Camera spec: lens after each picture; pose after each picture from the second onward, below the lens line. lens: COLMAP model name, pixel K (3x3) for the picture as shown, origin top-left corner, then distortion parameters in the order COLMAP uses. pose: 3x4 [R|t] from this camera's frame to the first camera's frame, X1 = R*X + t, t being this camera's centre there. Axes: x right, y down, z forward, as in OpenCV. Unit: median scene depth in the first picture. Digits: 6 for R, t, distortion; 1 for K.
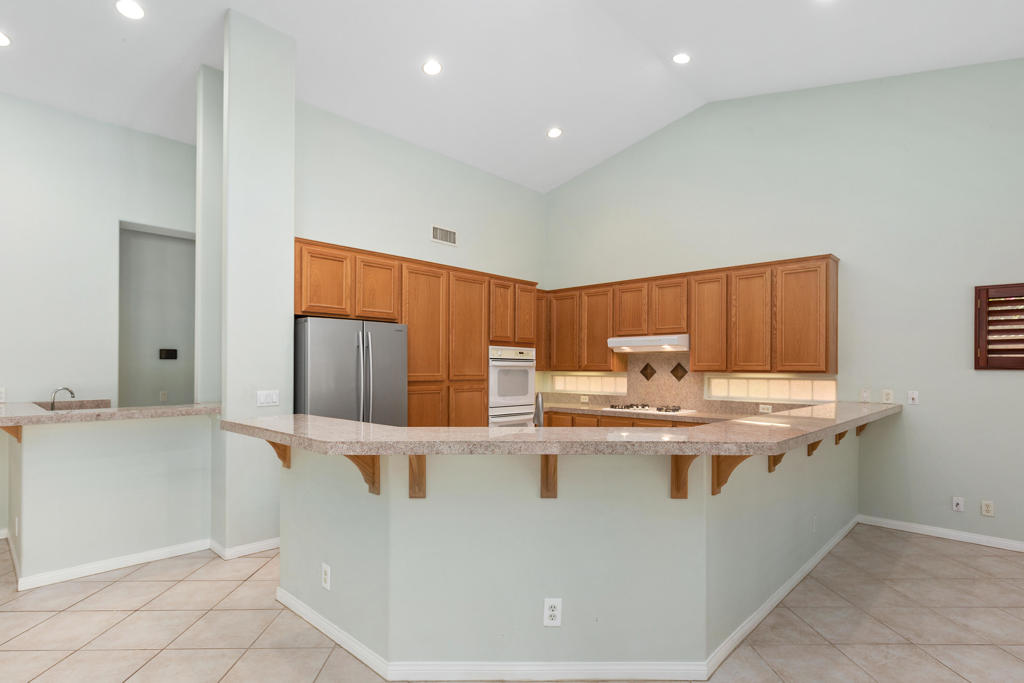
lens RADIAL K [[524.0, 0, 523.2], [0, 524.0, 362.3], [0, 0, 1]] dist [-0.000065, 0.003033]
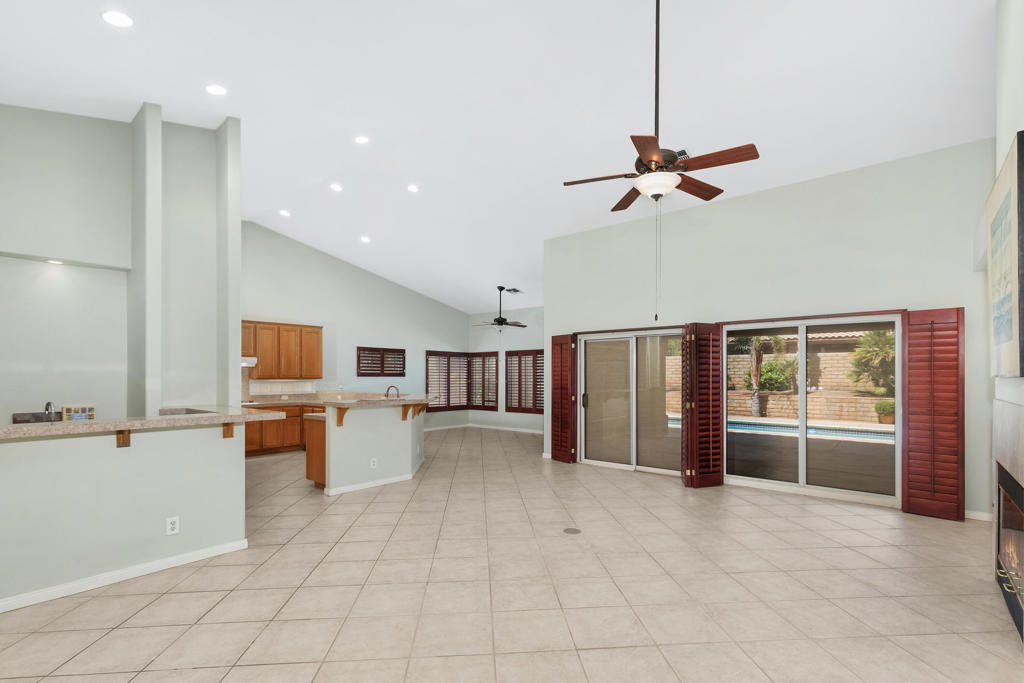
lens RADIAL K [[464.2, 0, 512.2], [0, 464.2, 374.4], [0, 0, 1]] dist [-0.003161, 0.000424]
pose [[-0.043400, -0.001172, 0.999057, -1.235341], [-0.006667, 0.999977, 0.000884, -0.003741], [-0.999036, -0.006622, -0.043407, 0.216591]]
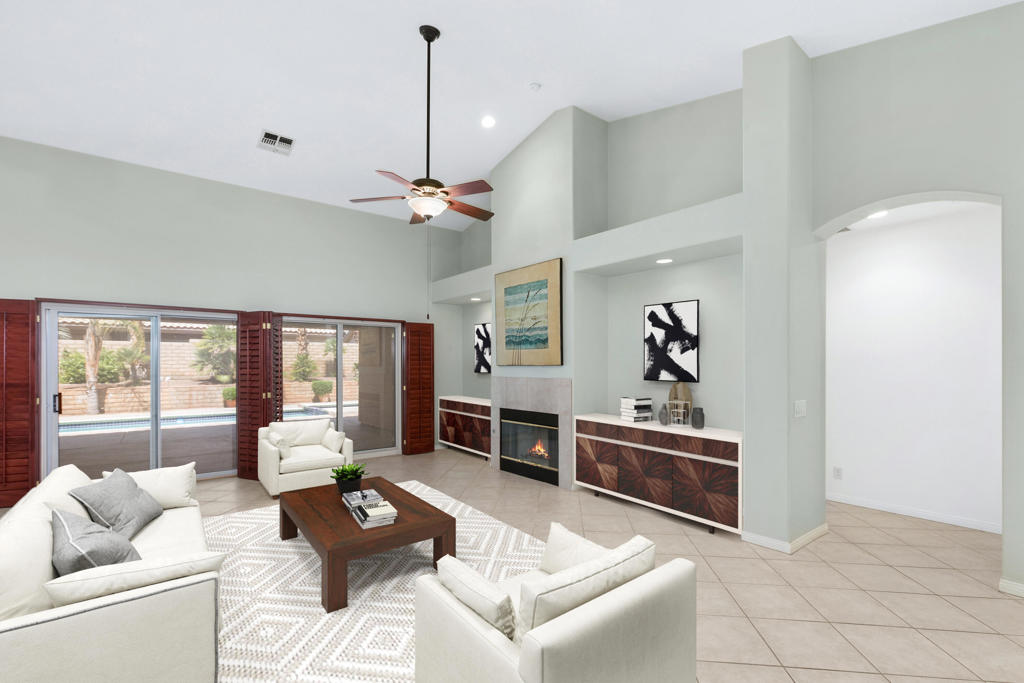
lens RADIAL K [[464.2, 0, 506.2], [0, 464.2, 366.1], [0, 0, 1]] dist [-0.003161, 0.000424]
pose [[-0.989293, -0.001481, 0.145934, -0.878006], [-0.001722, 0.999997, -0.001525, 0.000534], [-0.145931, -0.001760, -0.989293, 0.696272]]
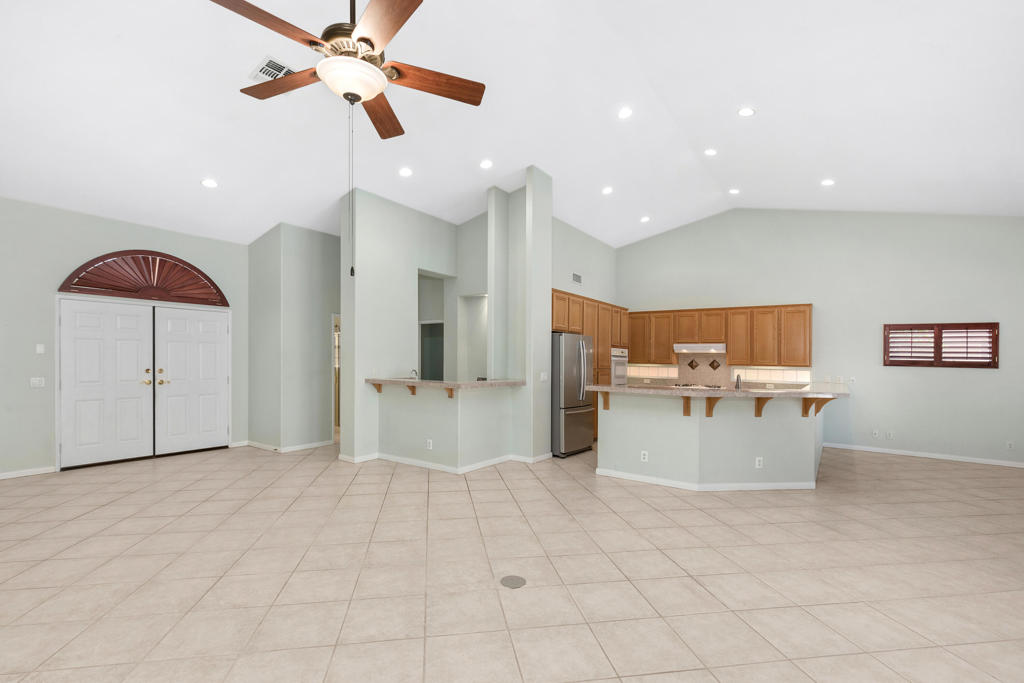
lens RADIAL K [[464.2, 0, 513.7], [0, 464.2, 351.3], [0, 0, 1]] dist [-0.003161, 0.000424]
pose [[0.991199, 0.015747, 0.131442, -0.573606], [-0.014855, 0.999860, -0.007765, -0.005319], [-0.131546, 0.005744, 0.991293, -0.419827]]
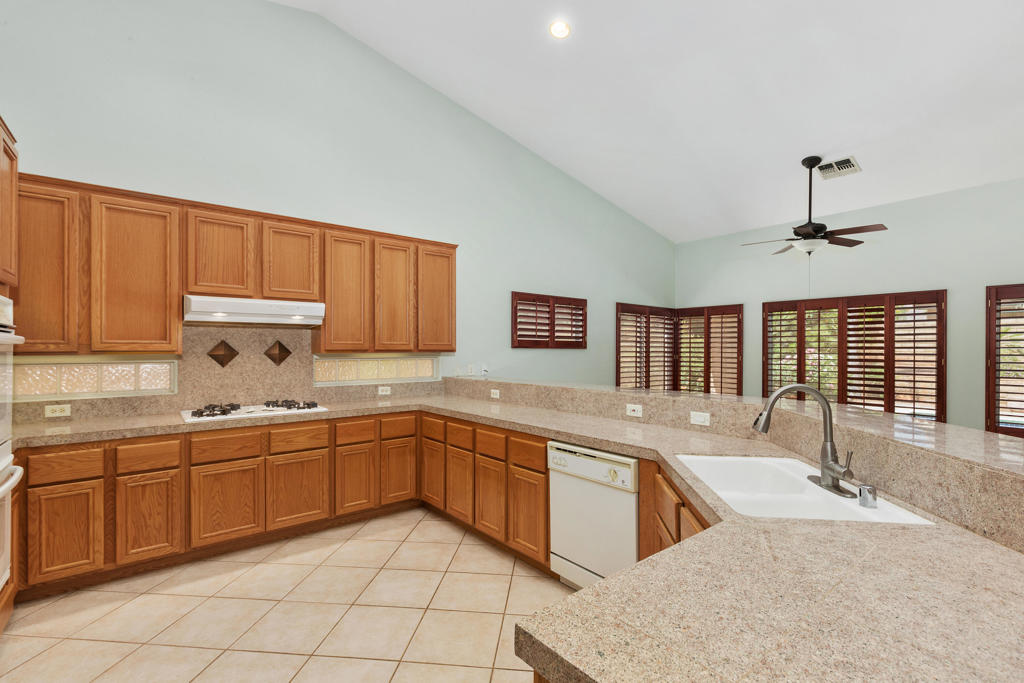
lens RADIAL K [[464.2, 0, 503.0], [0, 464.2, 344.8], [0, 0, 1]] dist [-0.003161, 0.000424]
pose [[0.150426, 0.004453, 0.988611, -0.312242], [-0.009232, 0.999953, -0.003099, 0.006253], [-0.988578, -0.008660, 0.150460, 0.629031]]
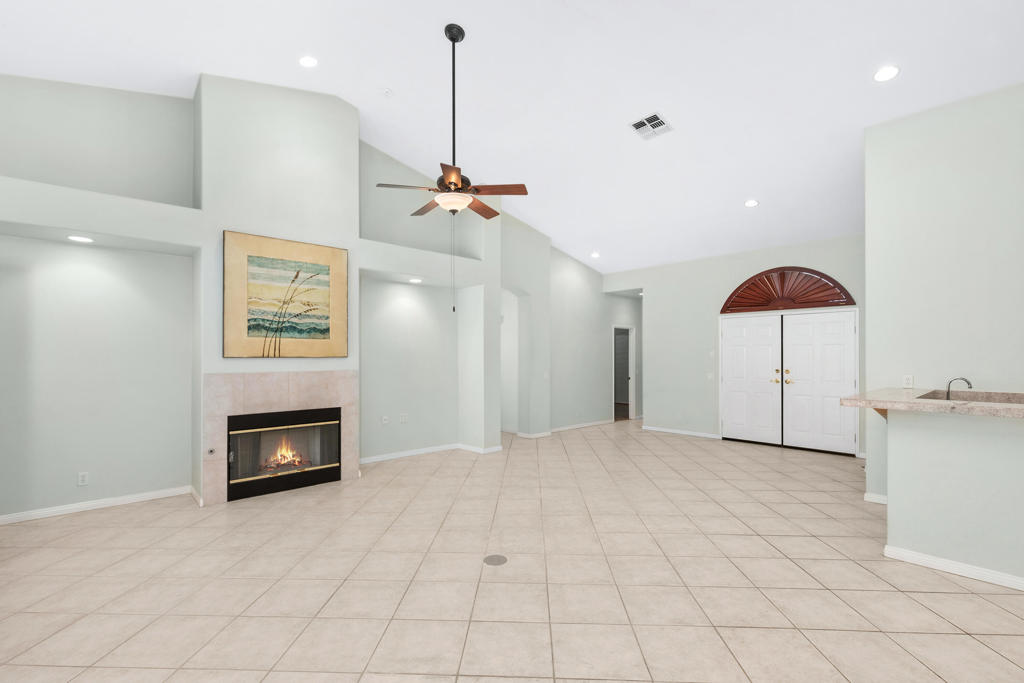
lens RADIAL K [[464.2, 0, 504.0], [0, 464.2, 354.6], [0, 0, 1]] dist [-0.003161, 0.000424]
pose [[-0.088422, -0.007249, -0.996057, 0.053631], [0.008691, 0.999930, -0.008049, 0.002792], [0.996045, -0.009368, -0.088353, 0.150576]]
